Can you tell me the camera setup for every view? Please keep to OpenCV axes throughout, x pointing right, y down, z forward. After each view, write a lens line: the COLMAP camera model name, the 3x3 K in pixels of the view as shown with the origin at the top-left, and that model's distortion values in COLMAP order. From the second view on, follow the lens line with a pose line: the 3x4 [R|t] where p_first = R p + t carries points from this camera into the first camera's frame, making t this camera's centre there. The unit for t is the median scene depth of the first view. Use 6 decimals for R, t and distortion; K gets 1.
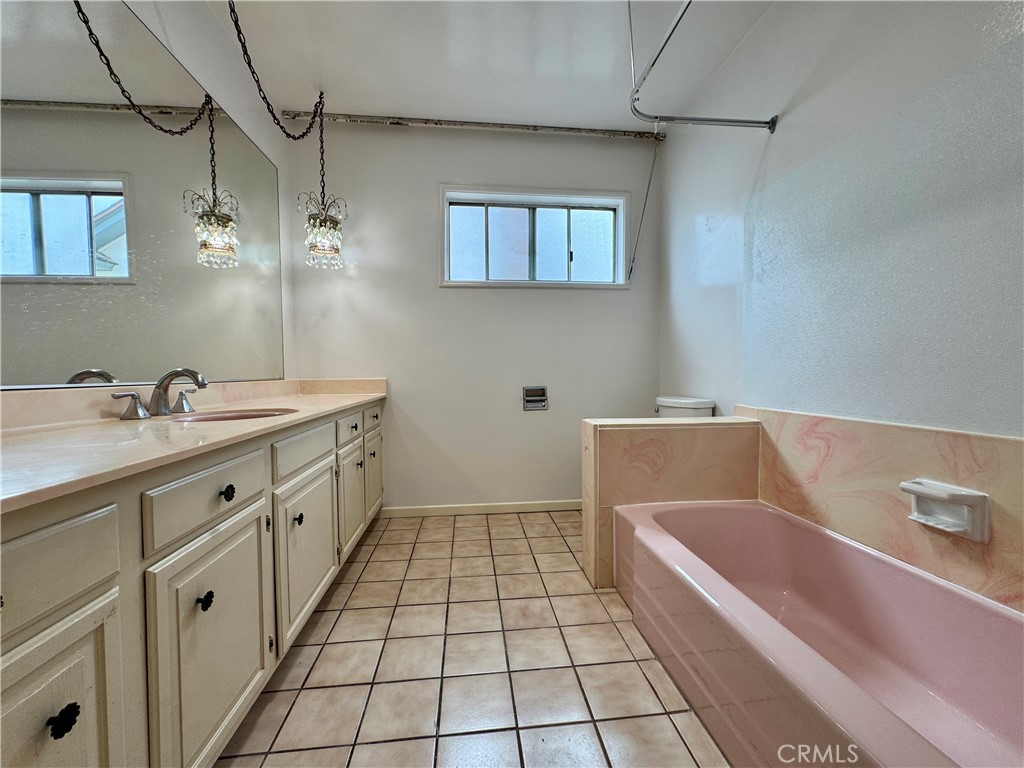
lens RADIAL K [[407.3, 0, 513.4], [0, 407.3, 383.0], [0, 0, 1]] dist [-0.005268, -0.000486]
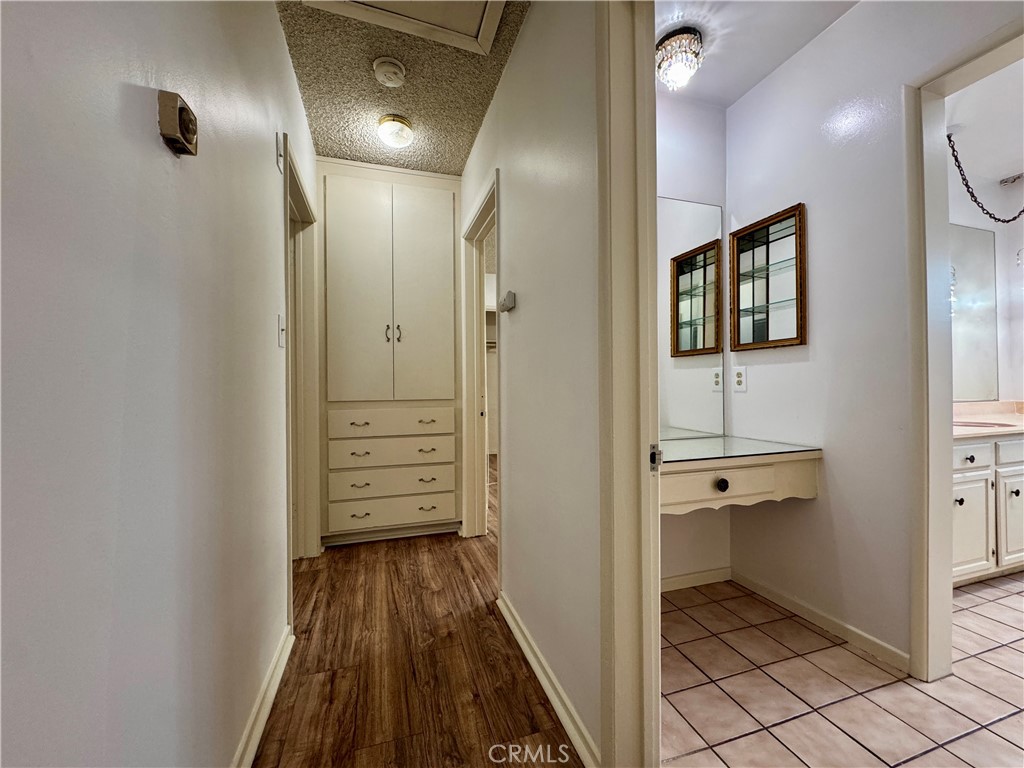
lens RADIAL K [[407.3, 0, 511.2], [0, 407.3, 383.4], [0, 0, 1]] dist [-0.005268, -0.000486]
pose [[0.191977, 0.001613, -0.981398, 0.401491], [-0.021246, 0.999771, -0.002513, -0.031052], [0.981169, 0.021333, 0.191968, -0.783102]]
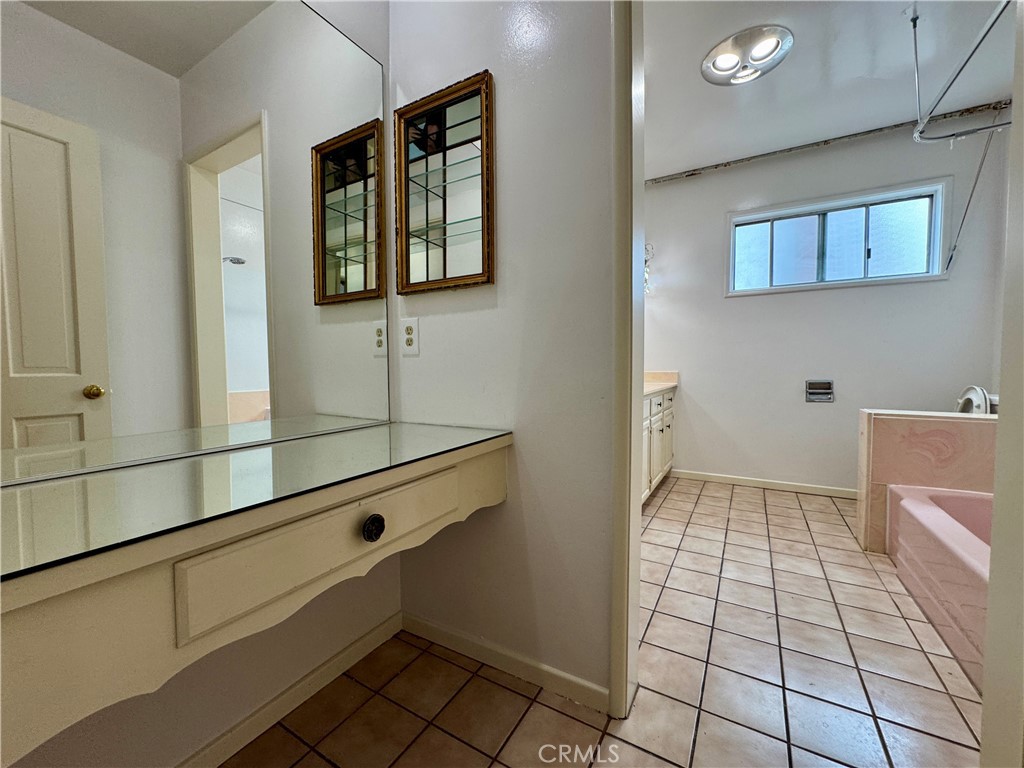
lens RADIAL K [[407.3, 0, 510.7], [0, 407.3, 383.6], [0, 0, 1]] dist [-0.005268, -0.000486]
pose [[0.797769, 0.028170, -0.602305, 0.062670], [-0.015238, 0.999531, 0.026565, 0.001232], [0.602771, -0.012015, 0.797824, -0.472037]]
